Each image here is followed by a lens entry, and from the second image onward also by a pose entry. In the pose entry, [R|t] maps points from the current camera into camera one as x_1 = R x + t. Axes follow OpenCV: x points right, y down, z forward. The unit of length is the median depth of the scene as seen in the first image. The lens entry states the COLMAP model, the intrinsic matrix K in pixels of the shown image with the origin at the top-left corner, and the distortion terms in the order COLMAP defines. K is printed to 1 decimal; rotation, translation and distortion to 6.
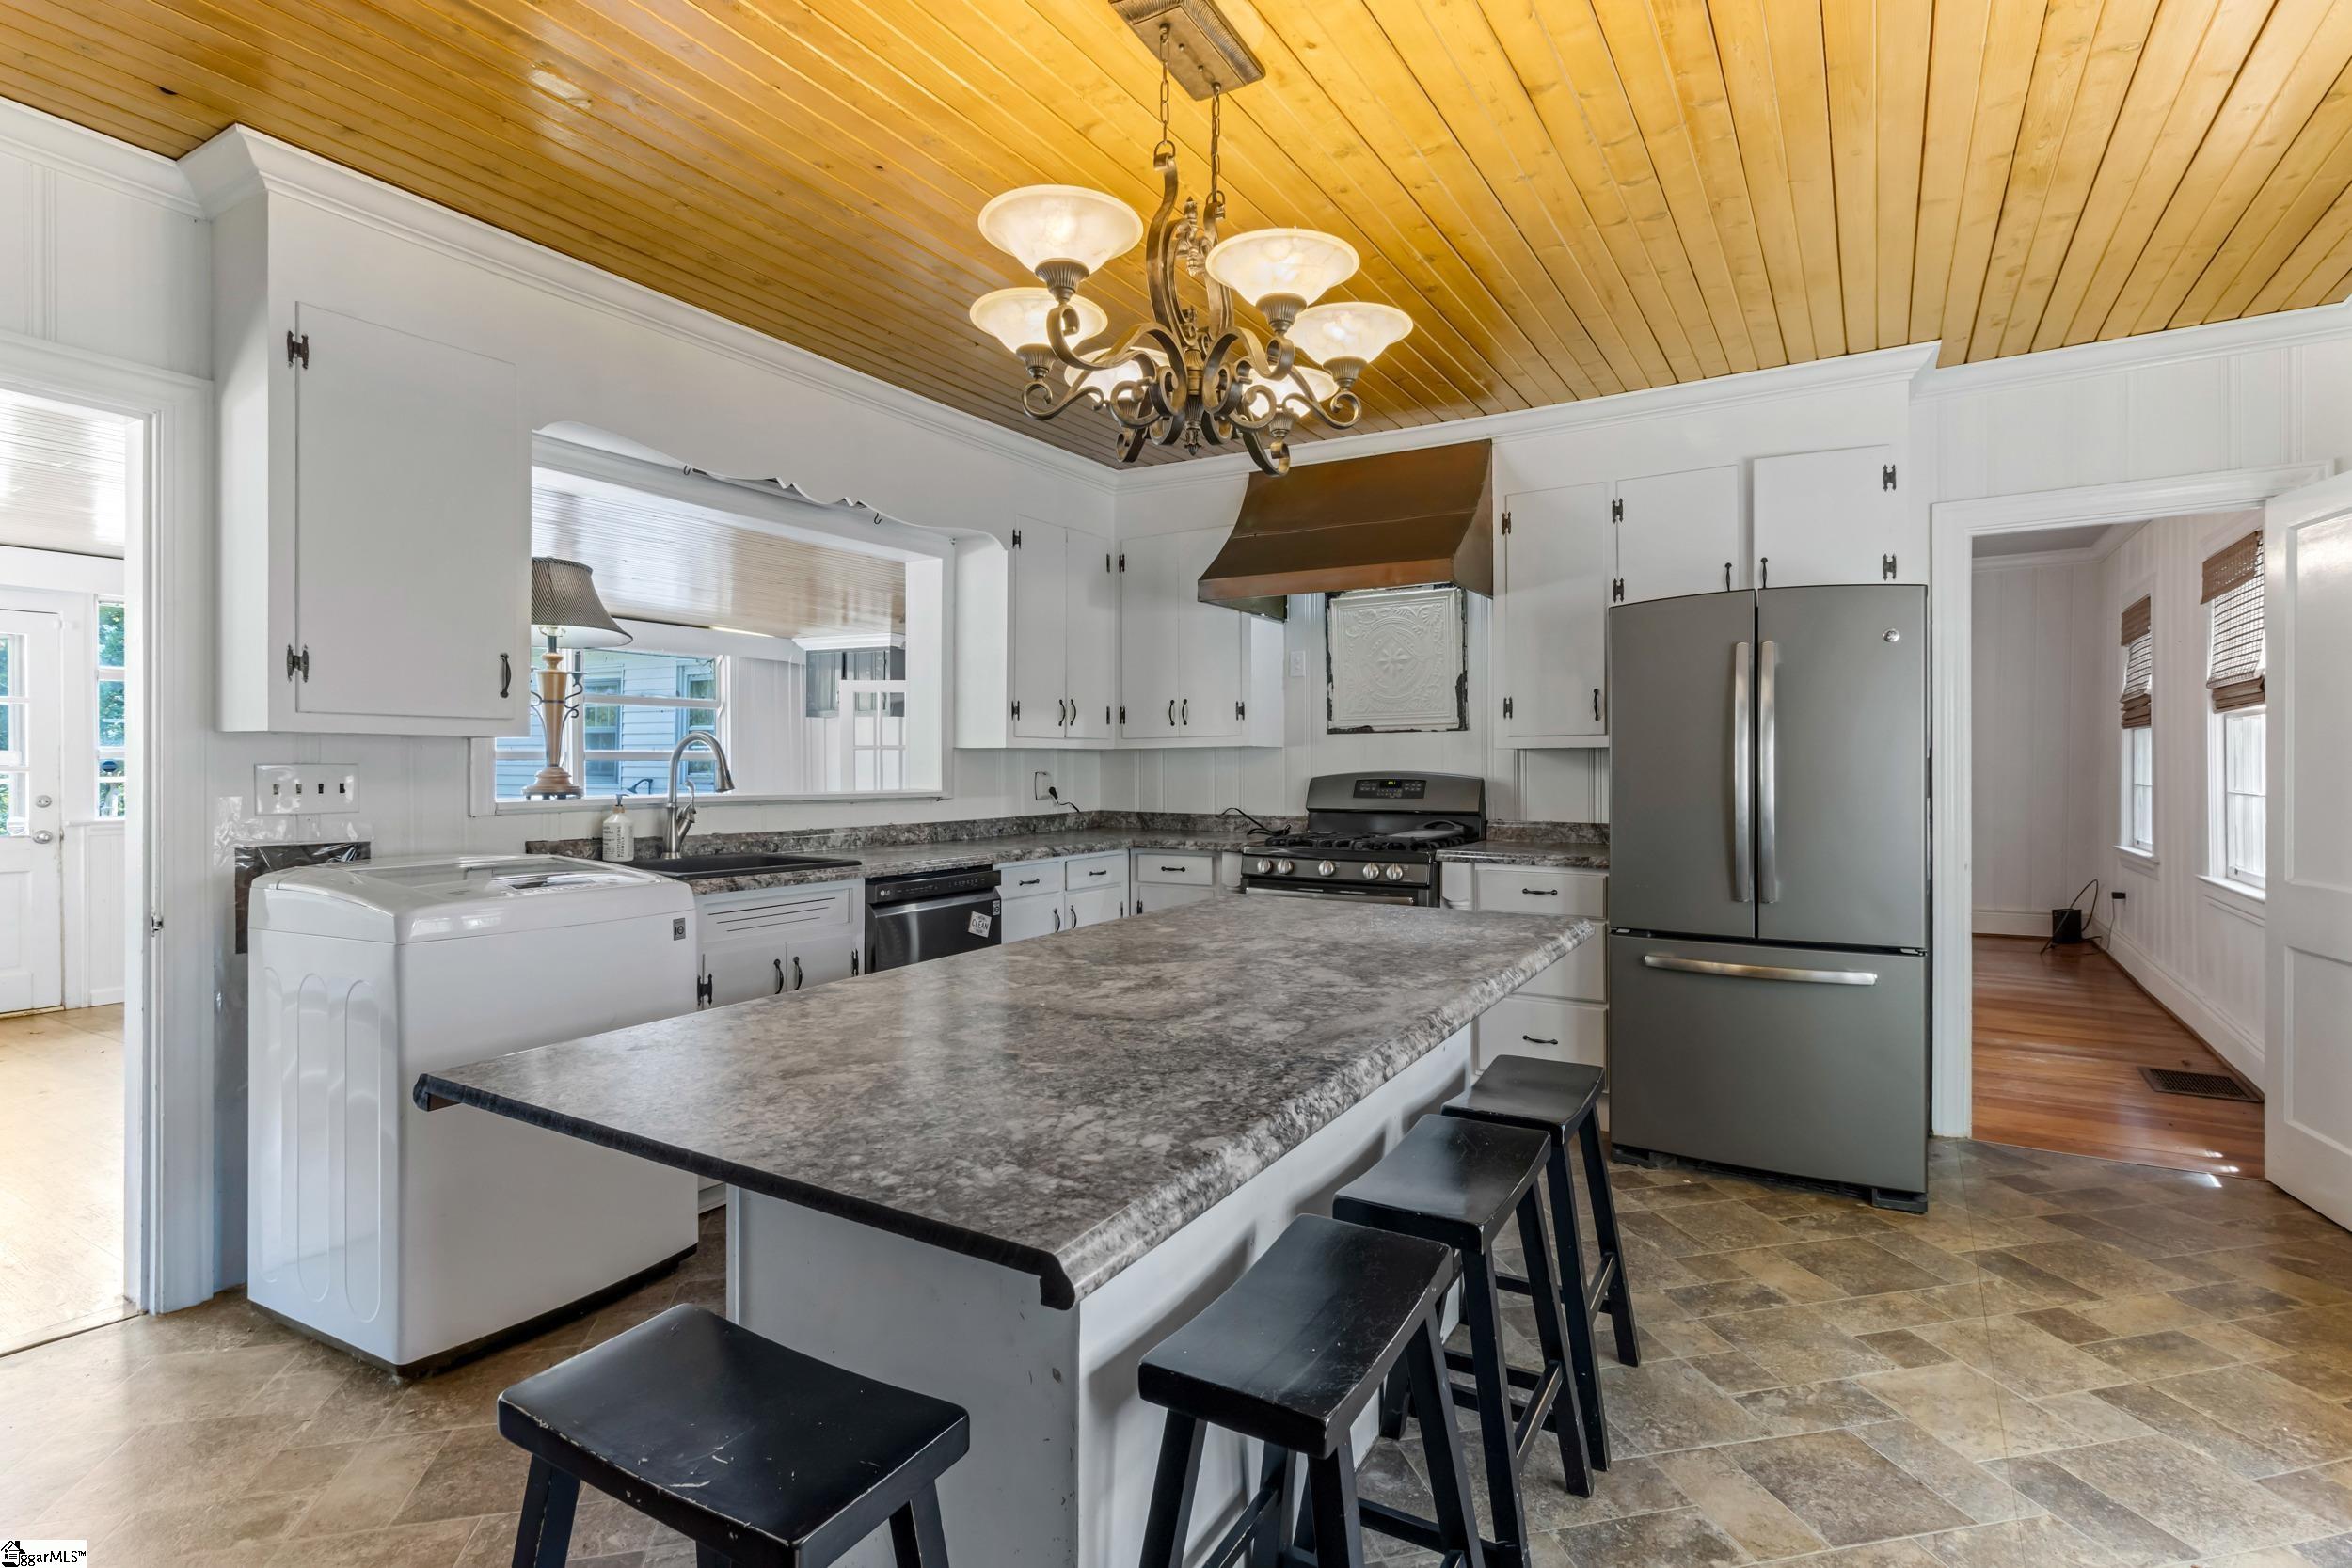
lens RADIAL K [[1140.2, 0, 1162.1], [0, 1140.2, 769.2], [0, 0, 1]] dist [0.009083, 0.000037]
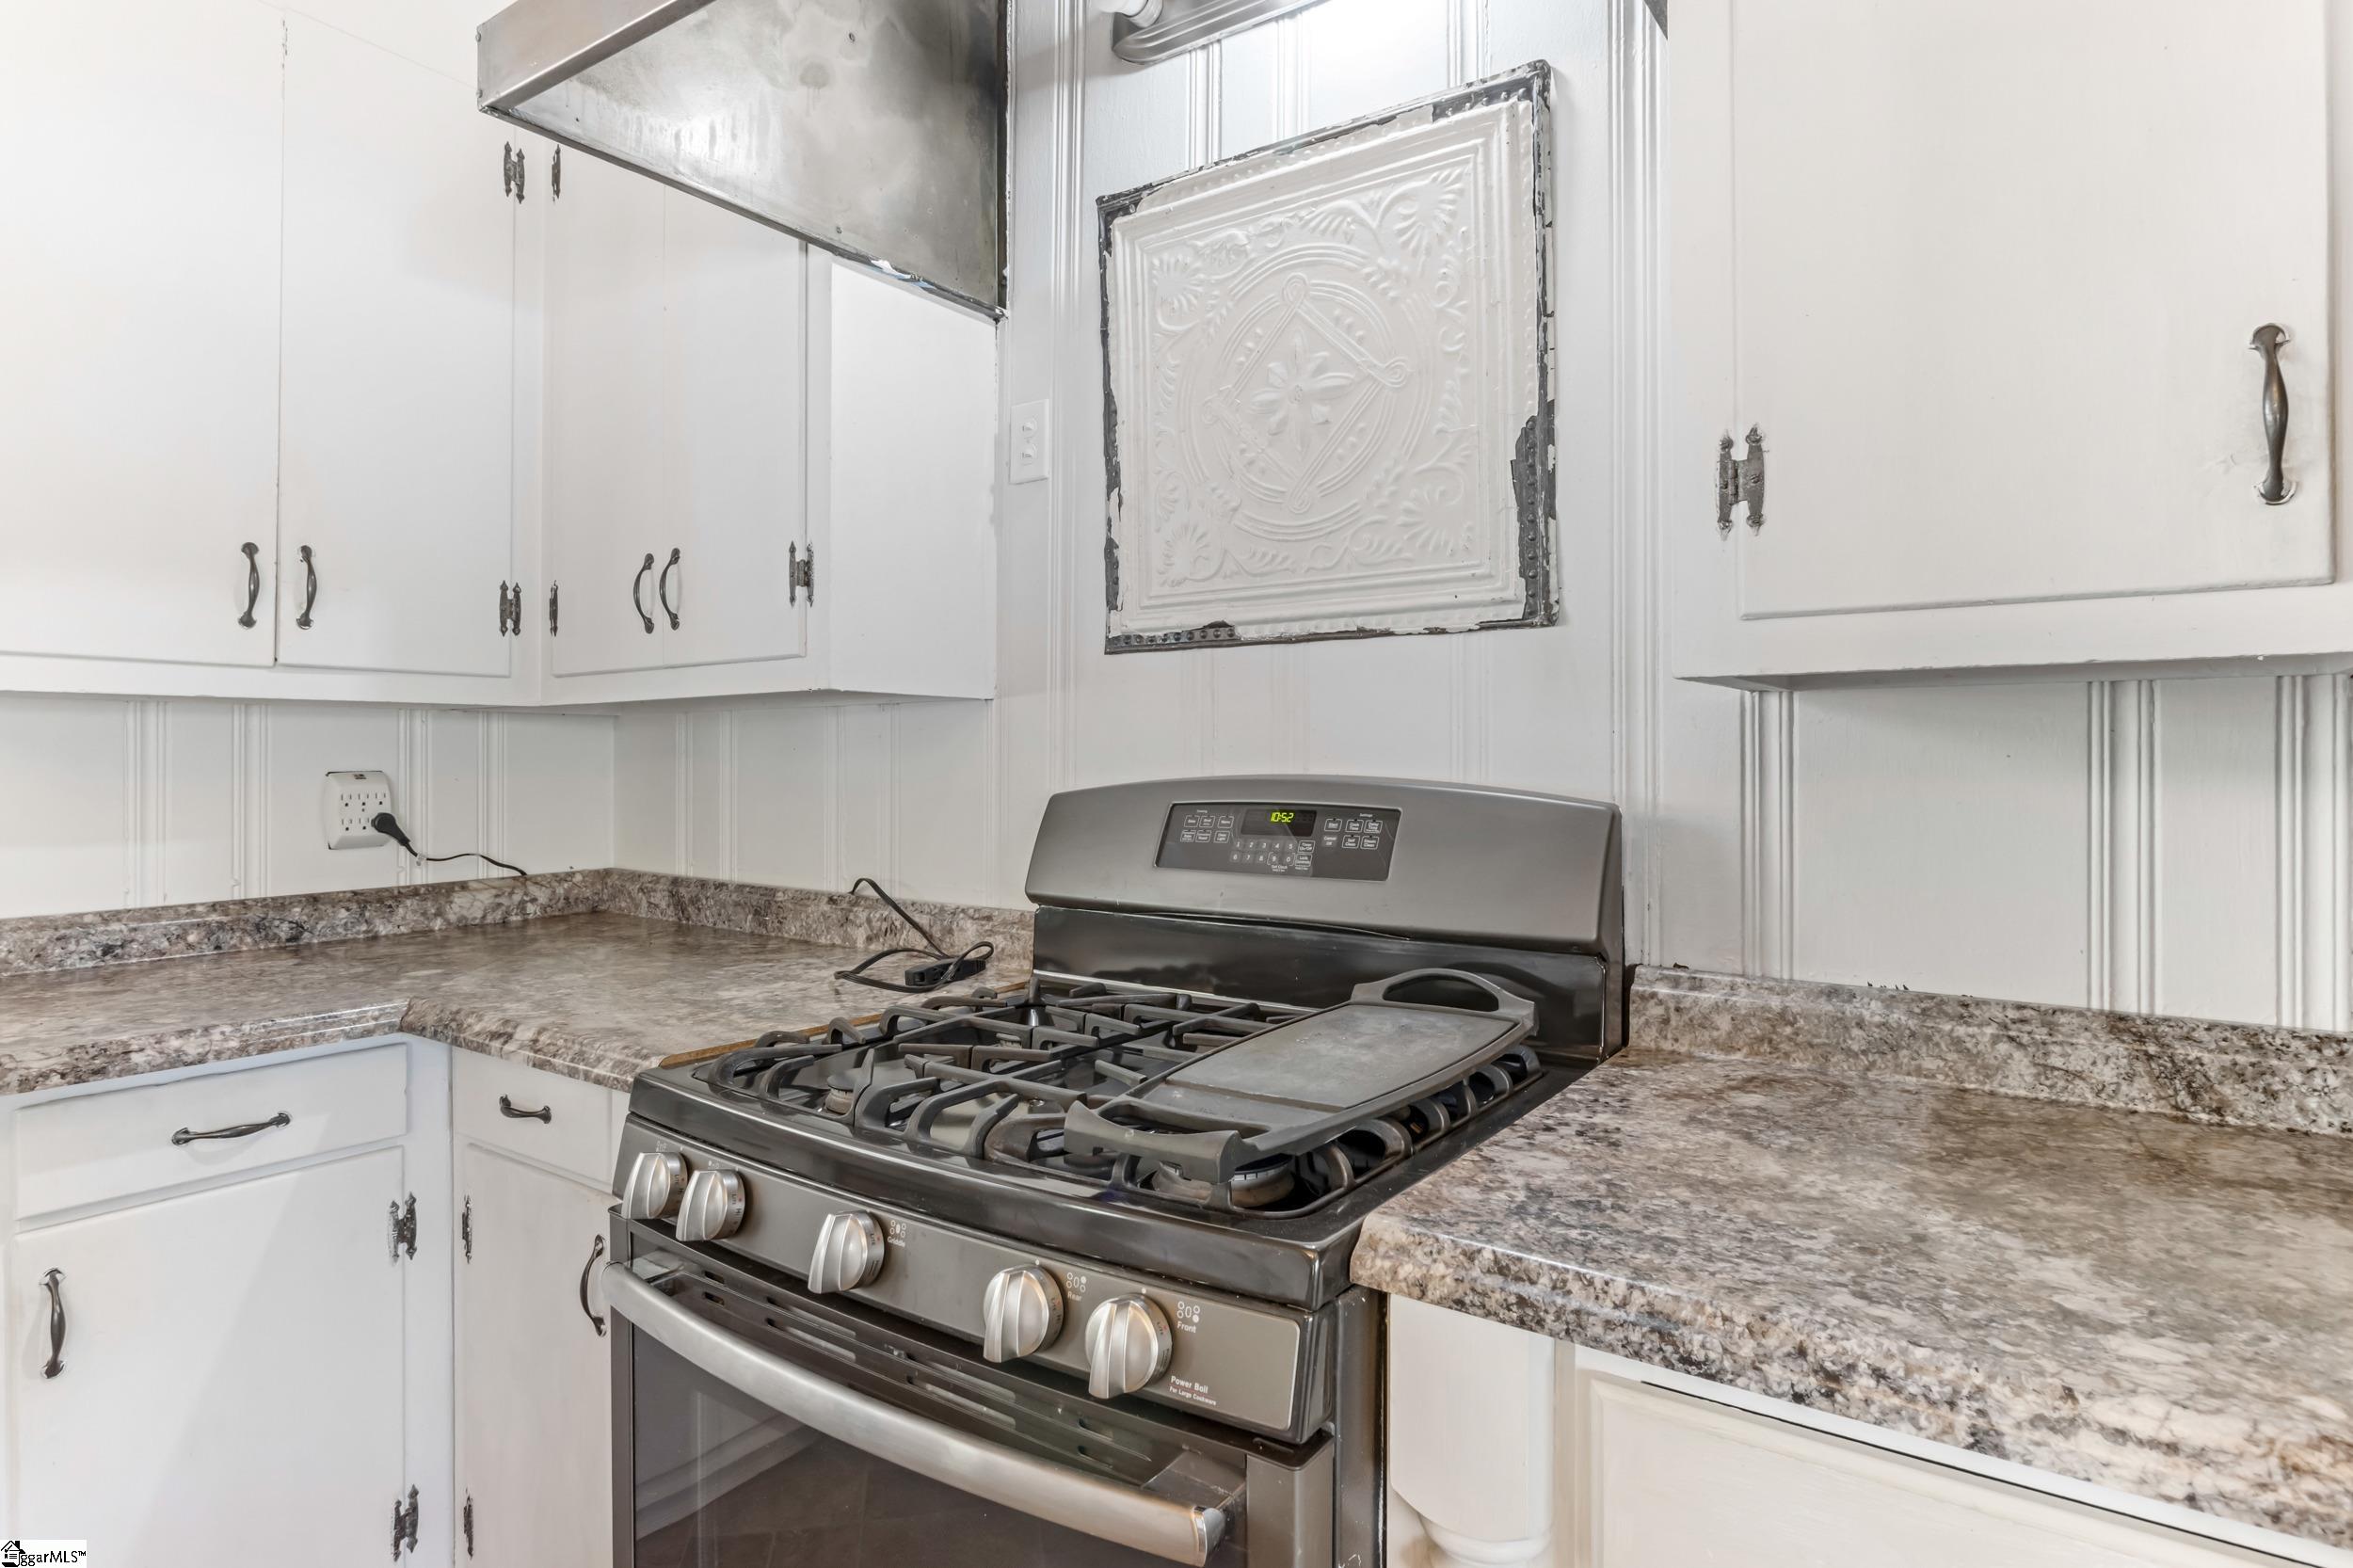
lens RADIAL K [[1292.6, 0, 1154.2], [0, 1292.6, 757.7], [0, 0, 1]] dist [-0.003890, -0.000148]
pose [[0.998341, 0.004148, -0.057424, 0.183331], [-0.004528, 0.999969, -0.006497, -0.000231], [0.057396, 0.006746, 0.998329, 0.663844]]
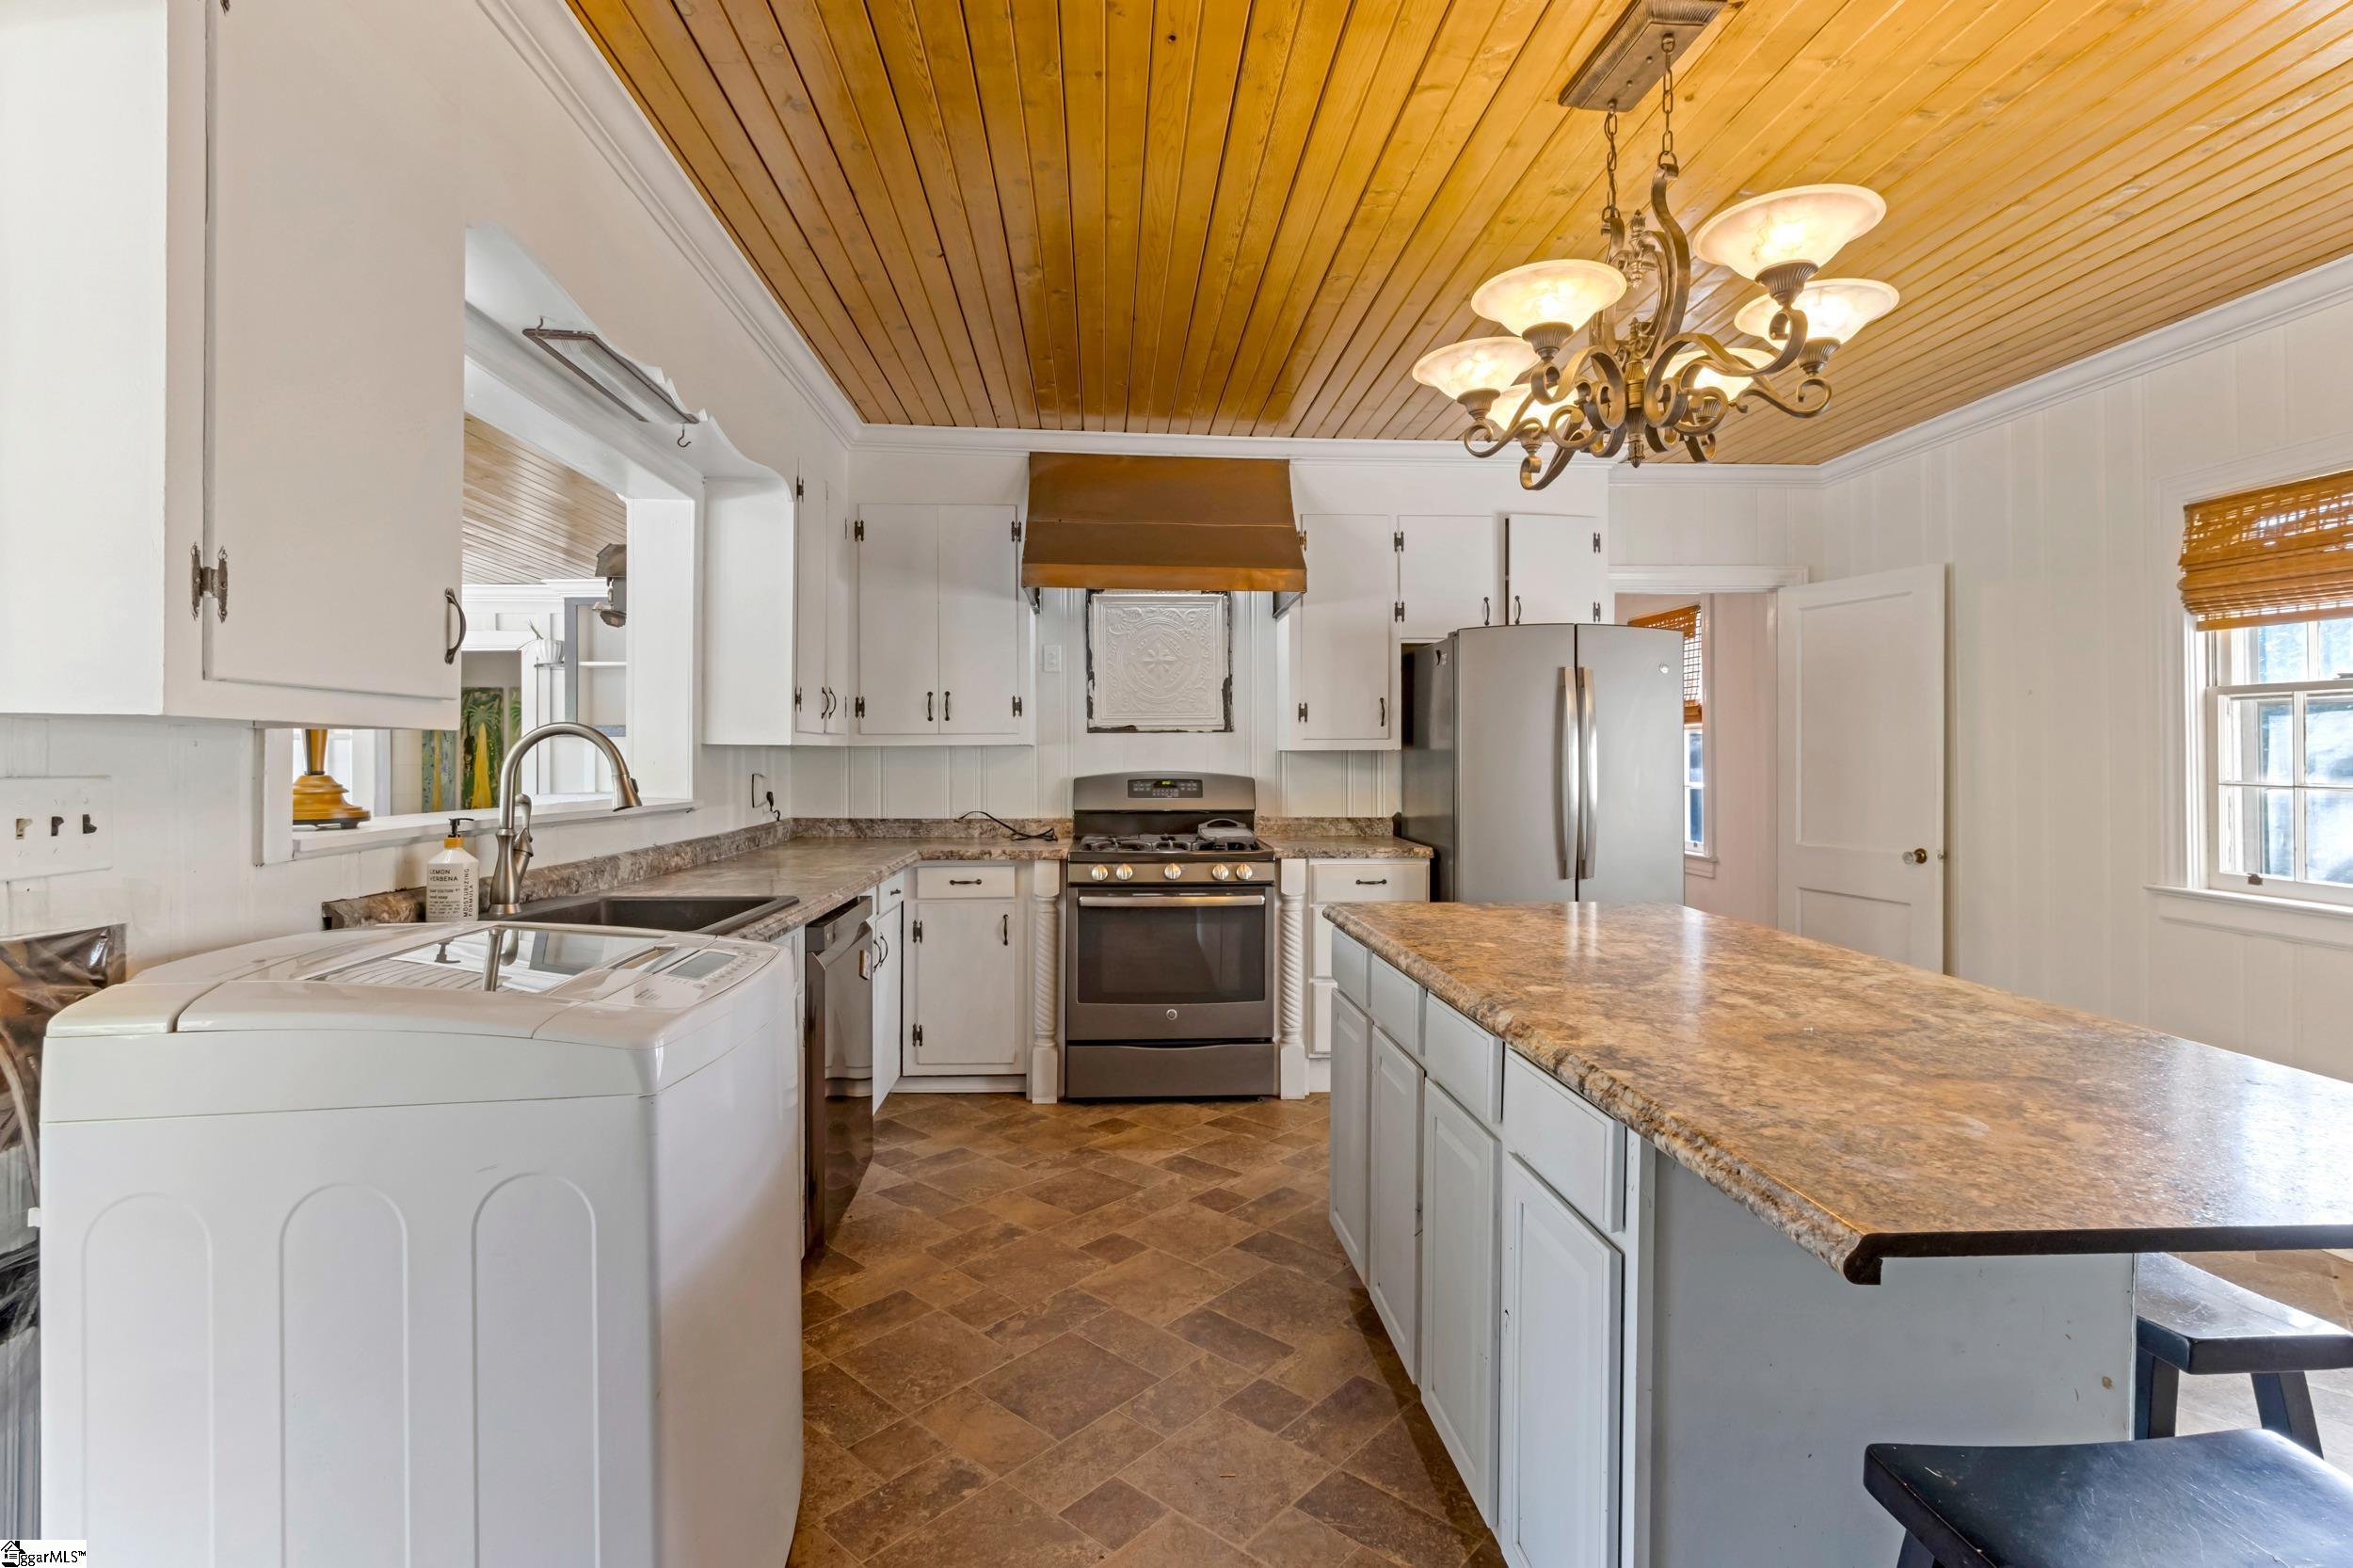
lens RADIAL K [[1140.8, 0, 1163.4], [0, 1140.8, 744.0], [0, 0, 1]] dist [0.009083, 0.000037]
pose [[0.813945, 0.008388, 0.580882, -0.375296], [0.000418, 0.999887, -0.015024, -0.006844], [-0.580942, 0.012472, 0.813849, 0.177959]]
